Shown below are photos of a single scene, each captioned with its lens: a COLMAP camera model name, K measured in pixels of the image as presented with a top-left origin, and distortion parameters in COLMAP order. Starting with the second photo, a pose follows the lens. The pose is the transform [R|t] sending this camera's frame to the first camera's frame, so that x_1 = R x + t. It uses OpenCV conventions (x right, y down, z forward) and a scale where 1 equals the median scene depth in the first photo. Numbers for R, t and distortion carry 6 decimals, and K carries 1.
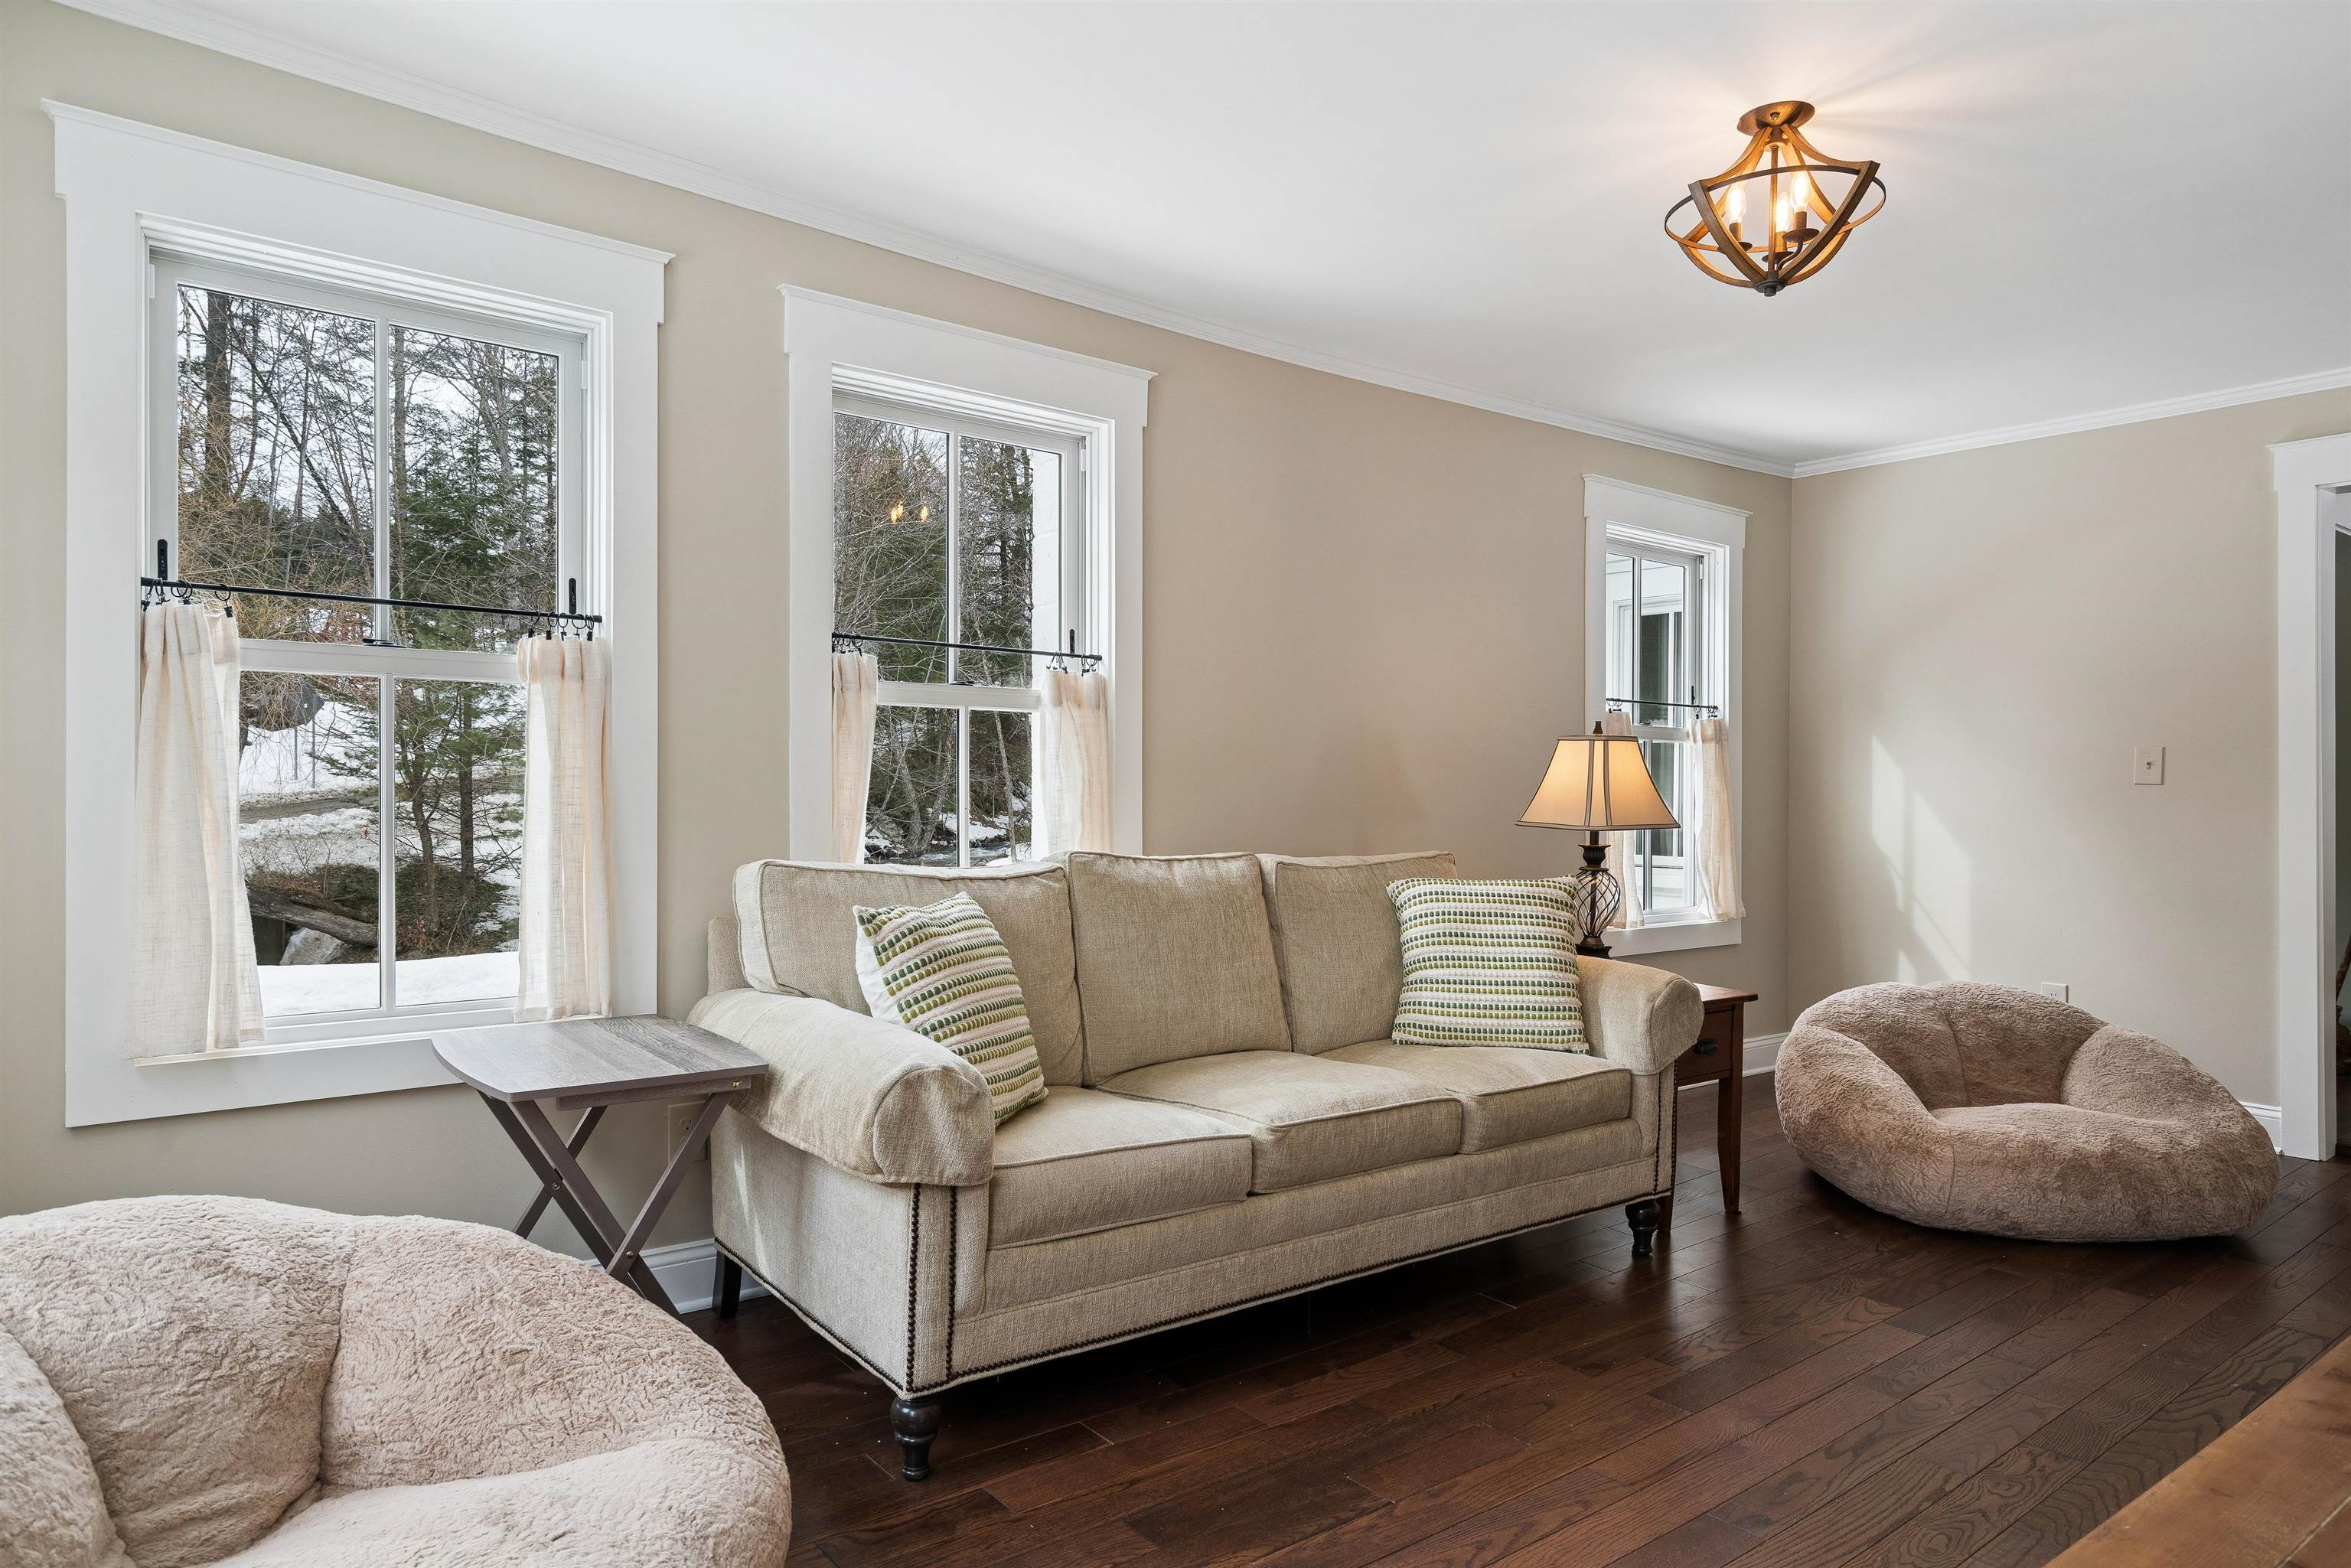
lens RADIAL K [[1419.8, 0, 1163.5], [0, 1419.8, 793.3], [0, 0, 1]] dist [0.012995, 0.003100]
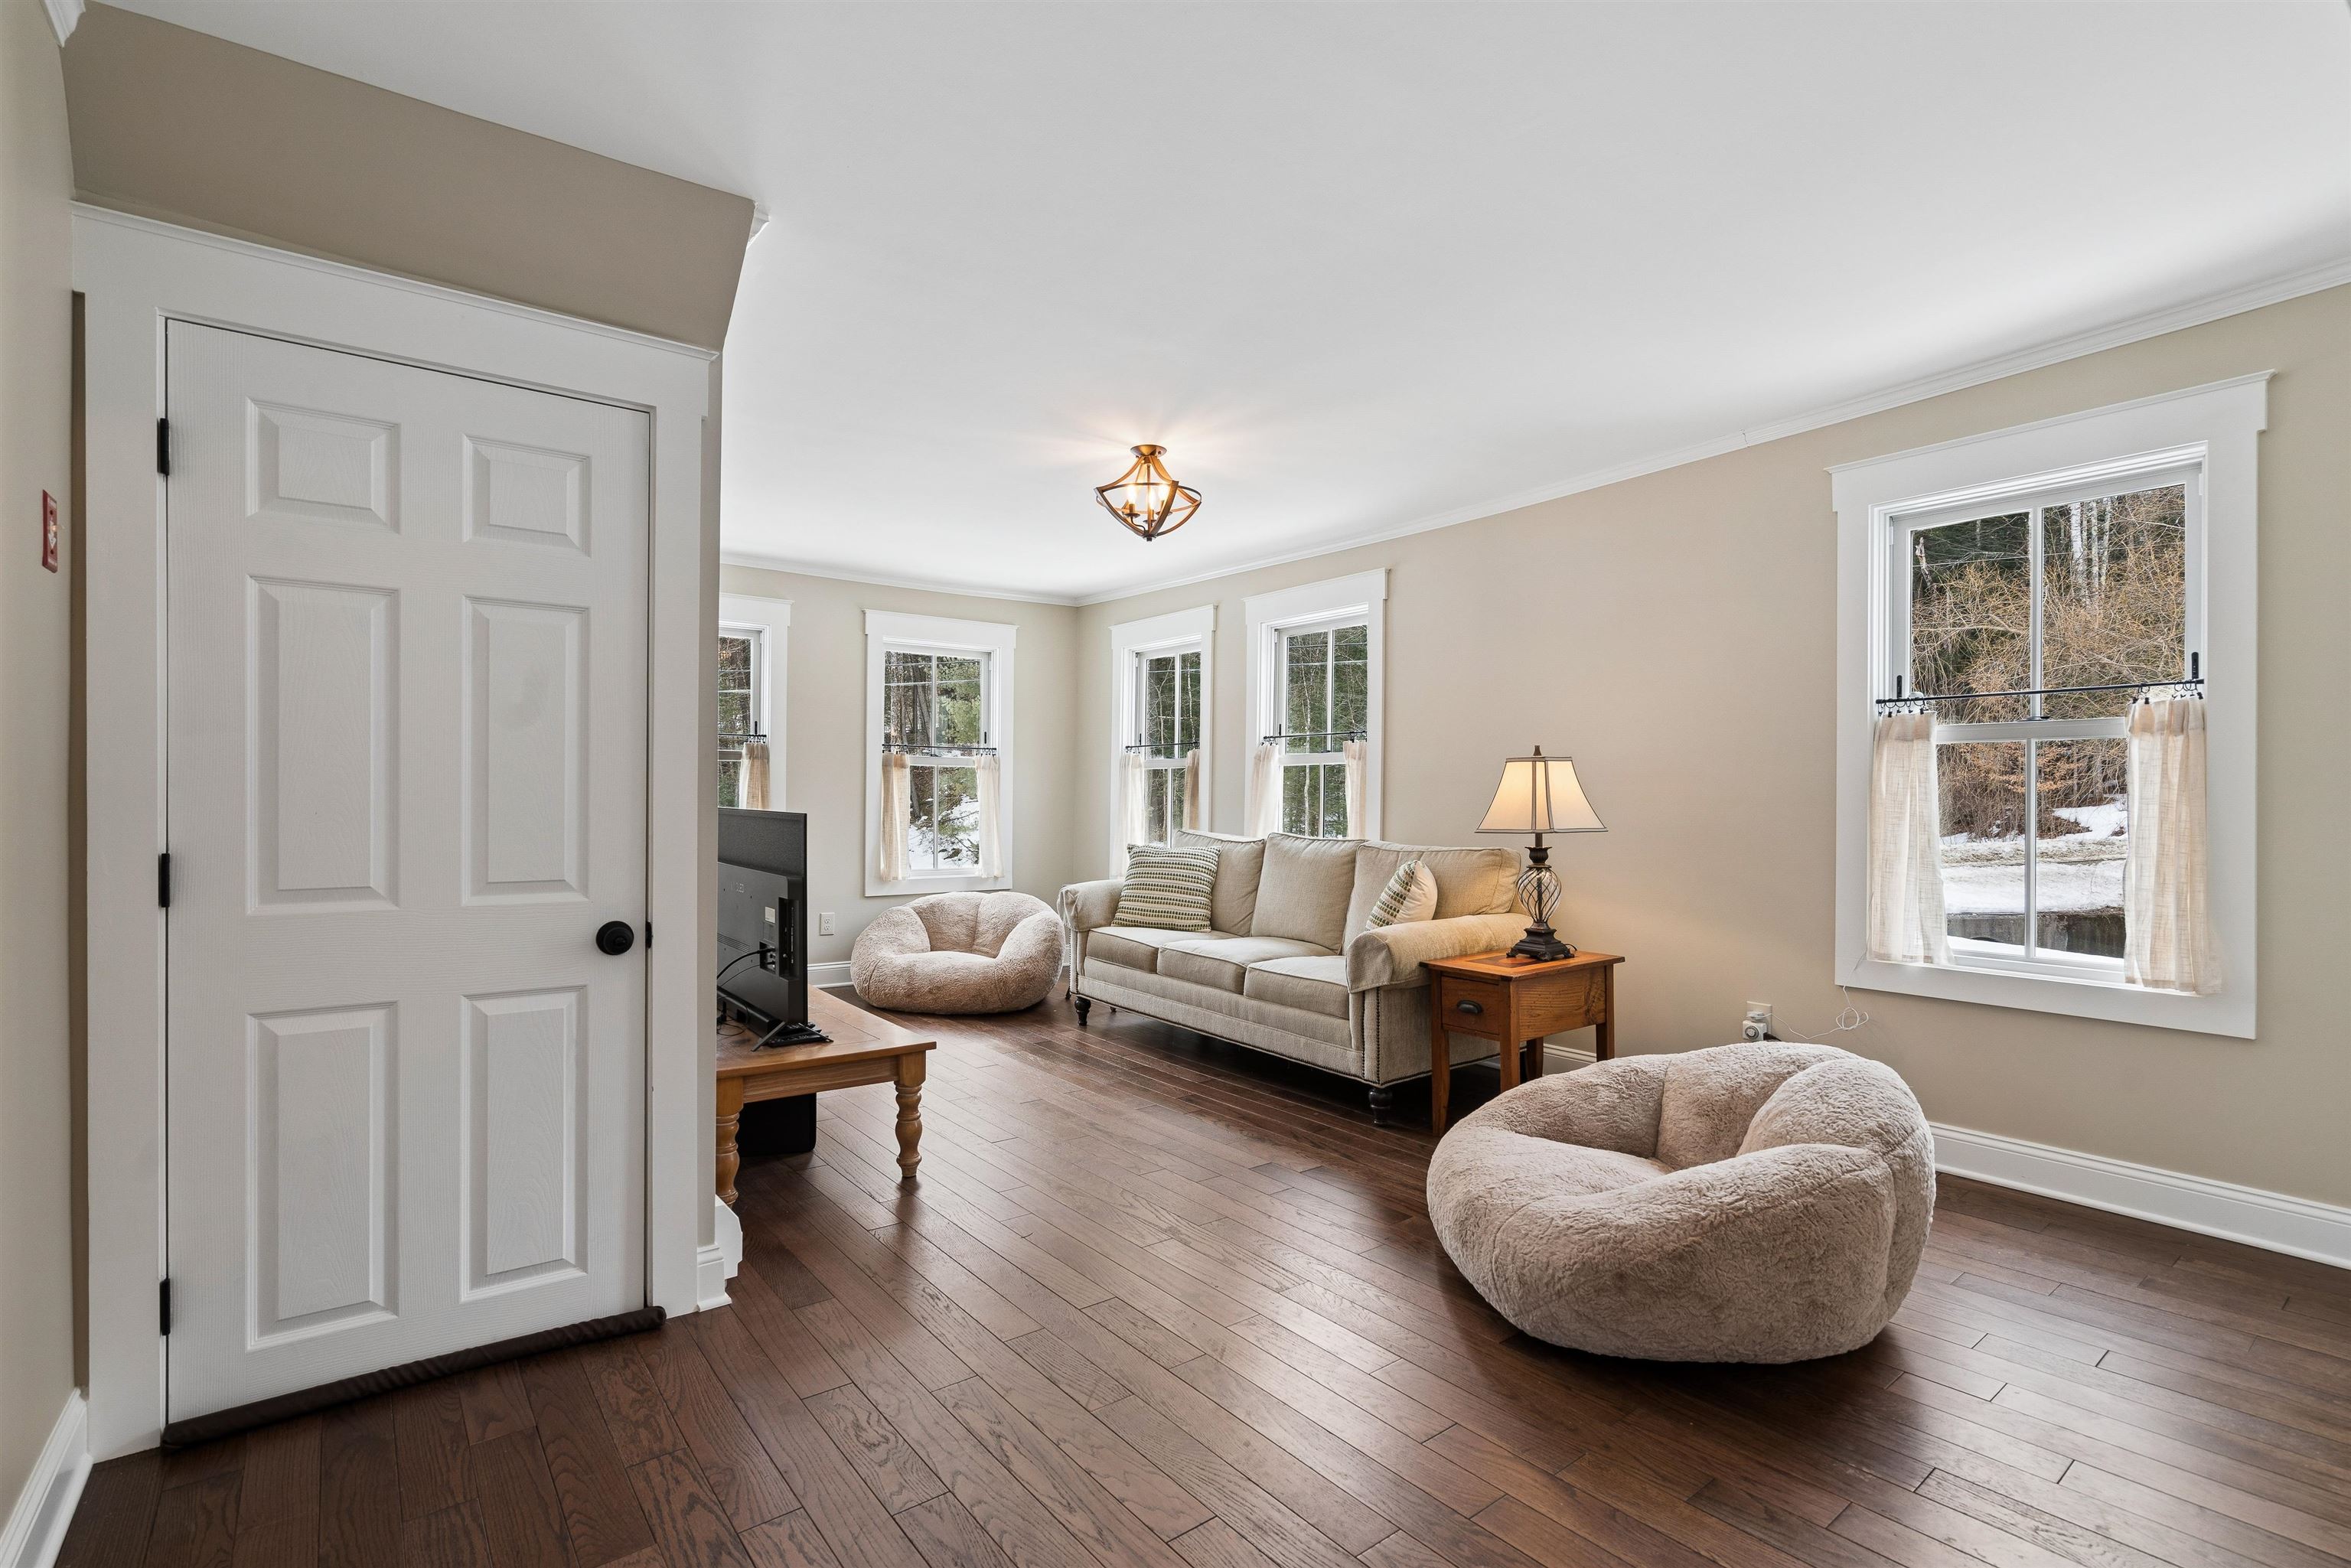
lens RADIAL K [[1094.7, 0, 1175.5], [0, 1094.7, 784.0], [0, 0, 1]] dist [0.001390, 0.000747]
pose [[-0.001549, -0.006003, -0.999981, 1.575850], [0.005104, 0.999969, -0.006010, -0.017282], [0.999986, -0.005113, -0.001519, 0.867613]]
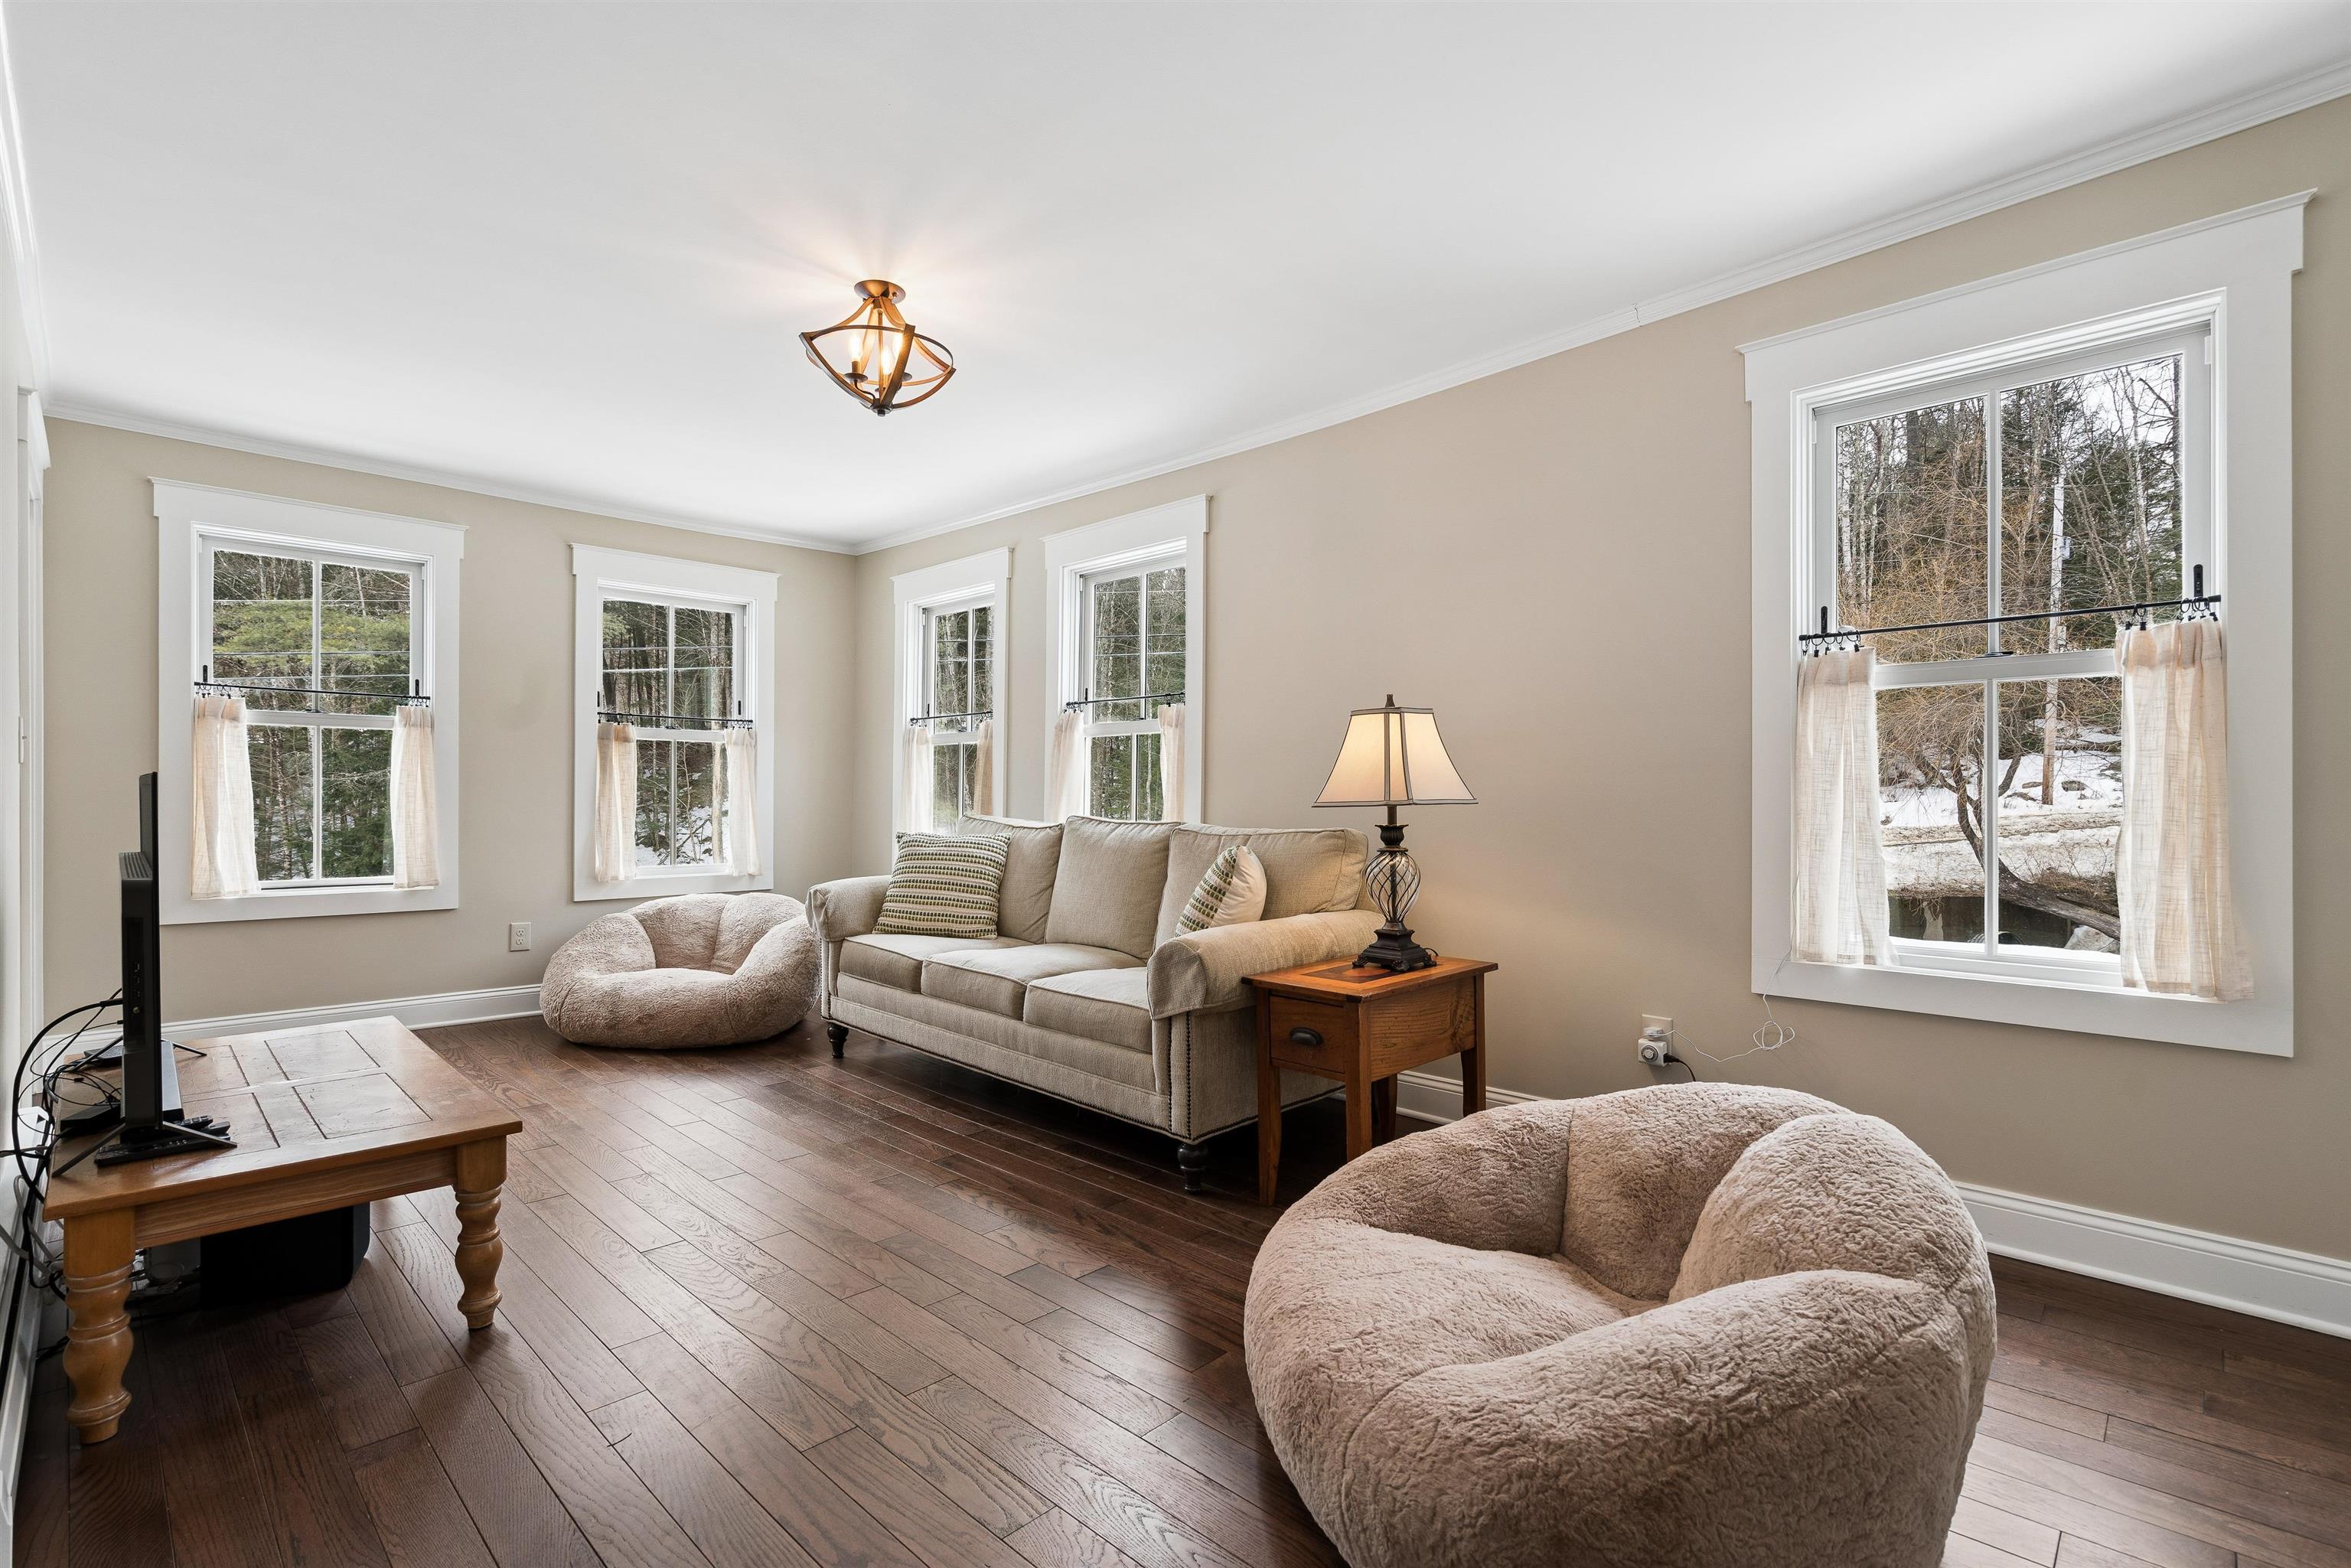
lens RADIAL K [[1059.1, 0, 1172.4], [0, 1059.1, 780.9], [0, 0, 1]] dist [-0.004791, 0.000788]
pose [[0.133394, -0.009343, -0.991019, 1.246356], [0.008443, 0.999930, -0.008291, 0.015071], [0.991027, -0.007261, 0.133464, 0.957323]]
